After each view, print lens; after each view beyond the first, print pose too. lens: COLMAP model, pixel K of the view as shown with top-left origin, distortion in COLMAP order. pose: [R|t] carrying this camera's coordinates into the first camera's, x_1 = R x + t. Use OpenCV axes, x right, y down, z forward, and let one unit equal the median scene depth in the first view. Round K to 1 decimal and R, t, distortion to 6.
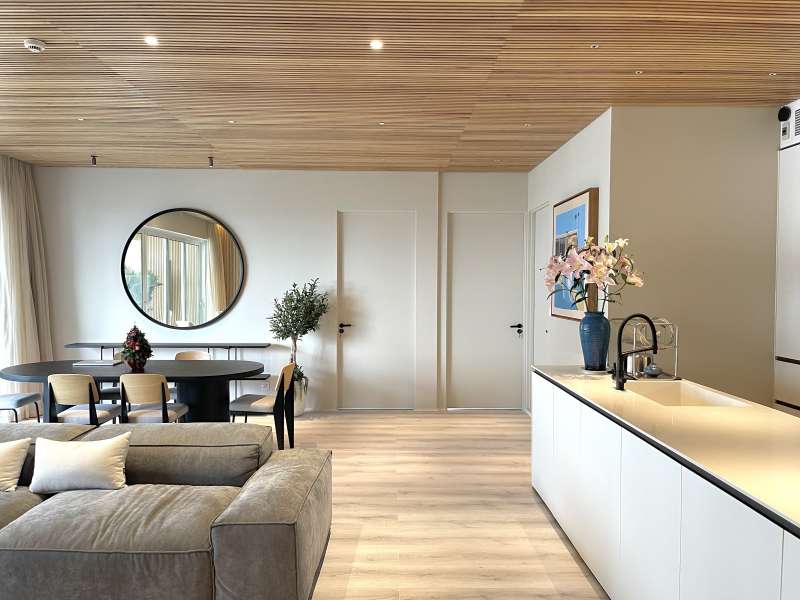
lens RADIAL K [[601.9, 0, 399.7], [0, 601.9, 303.4], [0, 0, 1]] dist [0.073918, -0.108588]
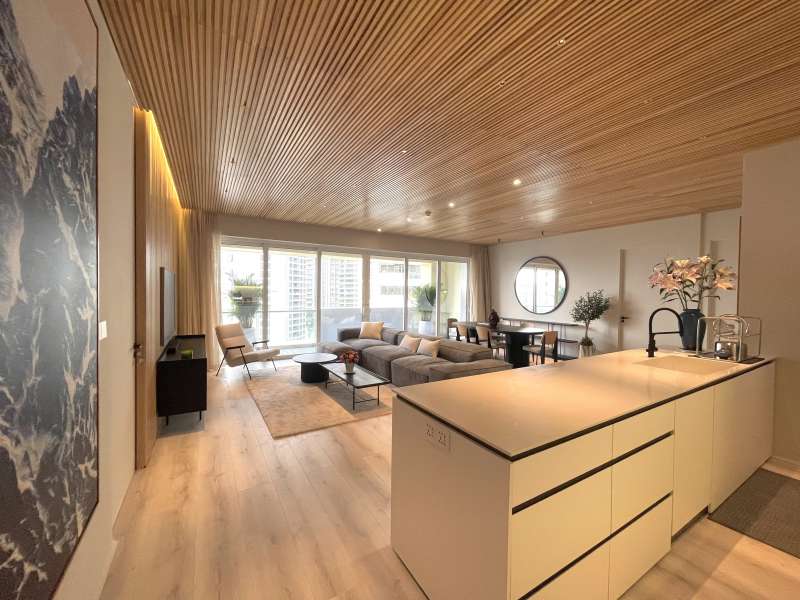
lens RADIAL K [[321.2, 0, 395.2], [0, 321.2, 298.3], [0, 0, 1]] dist [0.001389, -0.002984]
pose [[0.496733, 0.016754, -0.867742, 0.420043], [-0.039553, 0.999212, -0.003349, 0.012682], [0.867002, 0.035985, 0.497004, 0.019518]]
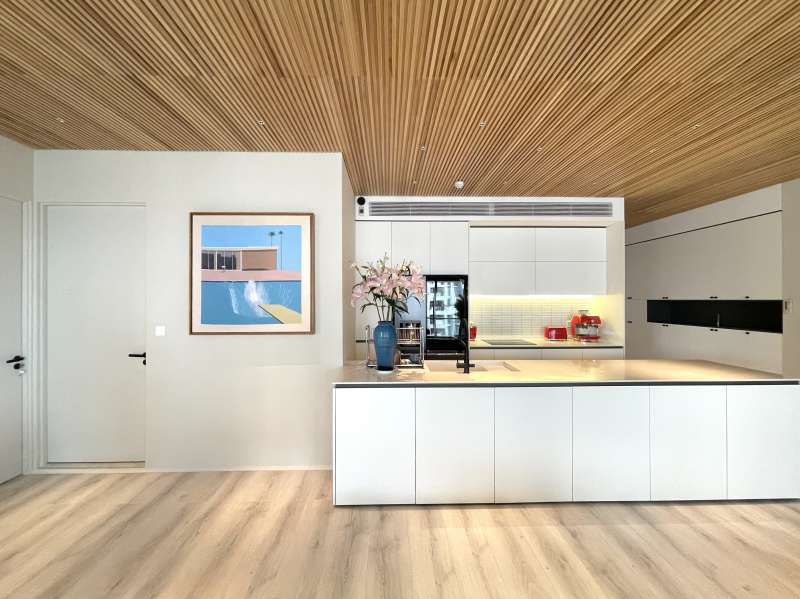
lens RADIAL K [[330.1, 0, 393.9], [0, 330.1, 298.8], [0, 0, 1]] dist [-0.000074, 0.000088]
pose [[-0.008329, -0.004010, 0.999957, -0.228750], [0.034886, 0.999382, 0.004298, -0.022586], [-0.999357, 0.034920, -0.008184, 0.663713]]
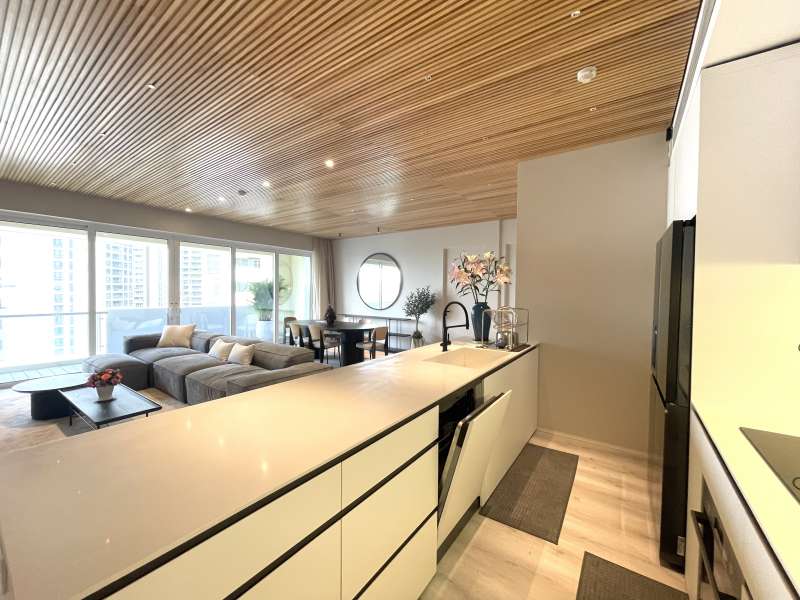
lens RADIAL K [[321.2, 0, 395.2], [0, 321.2, 298.3], [0, 0, 1]] dist [0.001389, -0.002984]
pose [[0.801795, 0.016968, -0.597358, 0.420298], [-0.027163, 0.999598, -0.008066, 0.011056], [0.596981, 0.022694, 0.801934, 0.156129]]
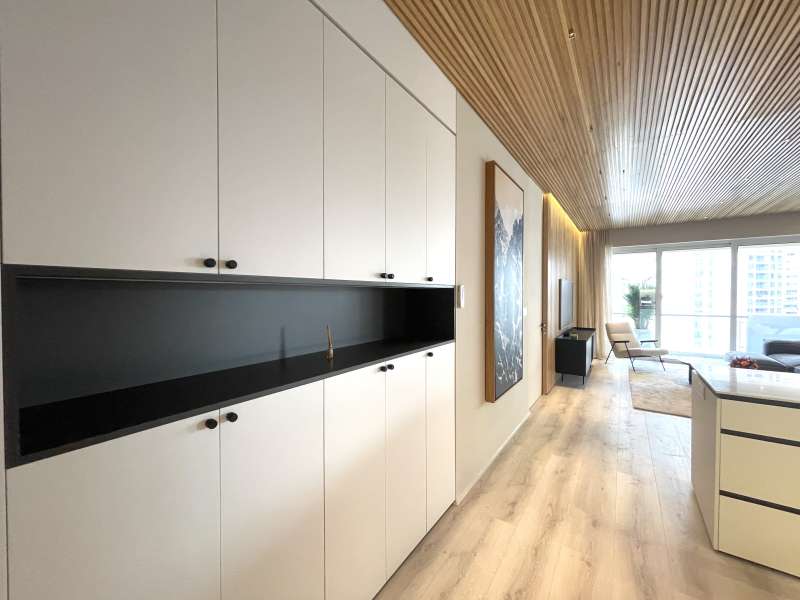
lens RADIAL K [[321.2, 0, 395.2], [0, 321.2, 298.3], [0, 0, 1]] dist [0.001389, -0.002984]
pose [[-0.593537, 0.005982, -0.804784, 0.697783], [-0.030227, 0.999101, 0.029719, 0.012438], [0.804239, 0.041966, -0.592823, 0.101611]]
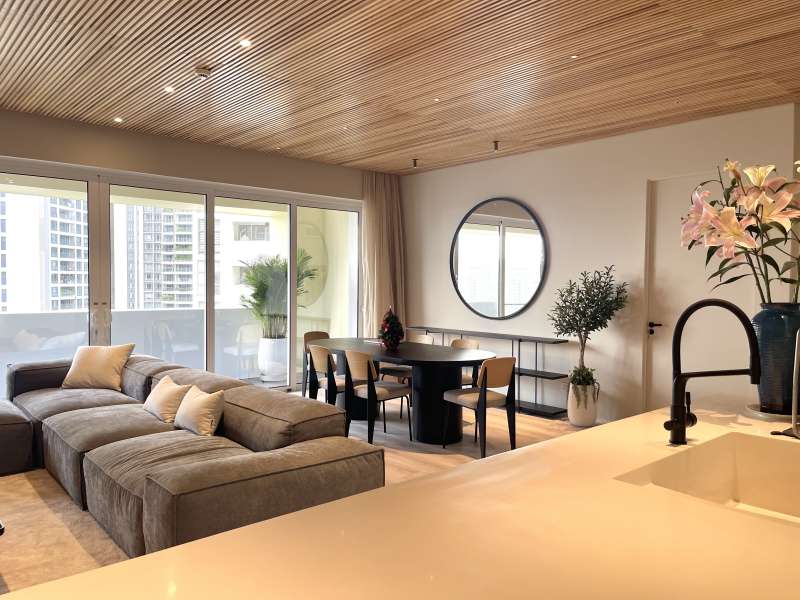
lens RADIAL K [[601.9, 0, 399.7], [0, 601.9, 303.4], [0, 0, 1]] dist [0.073918, -0.108588]
pose [[0.654659, 0.027391, -0.755428, 0.339405], [-0.030783, 0.999480, 0.009563, 0.013515], [0.755297, 0.016994, 0.655162, 0.266264]]
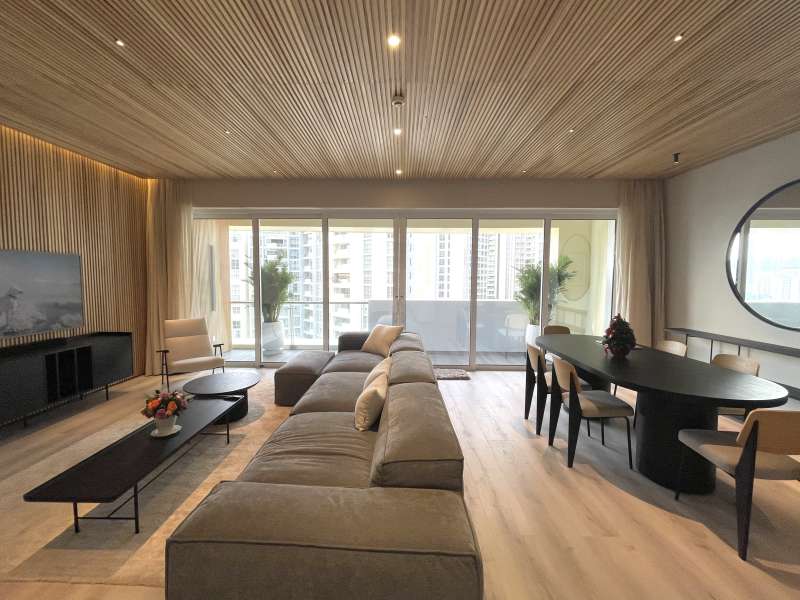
lens RADIAL K [[332.1, 0, 395.5], [0, 332.1, 299.1], [0, 0, 1]] dist [-0.000208, 0.000600]
pose [[-0.031645, 0.057833, -0.997825, 0.110120], [-0.038848, 0.997499, 0.059046, -0.004935], [0.998744, 0.040632, -0.029319, 0.560599]]
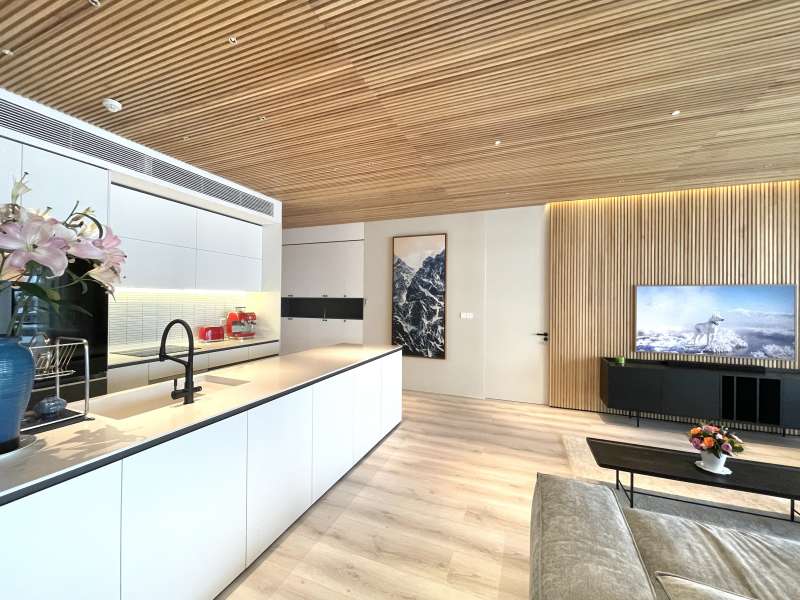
lens RADIAL K [[323.1, 0, 395.5], [0, 323.1, 298.6], [0, 0, 1]] dist [-0.000621, 0.000160]
pose [[-0.923193, -0.013451, 0.384101, -0.063137], [-0.002626, 0.999585, 0.028693, -0.017457], [-0.384327, 0.025480, -0.922845, 0.752886]]
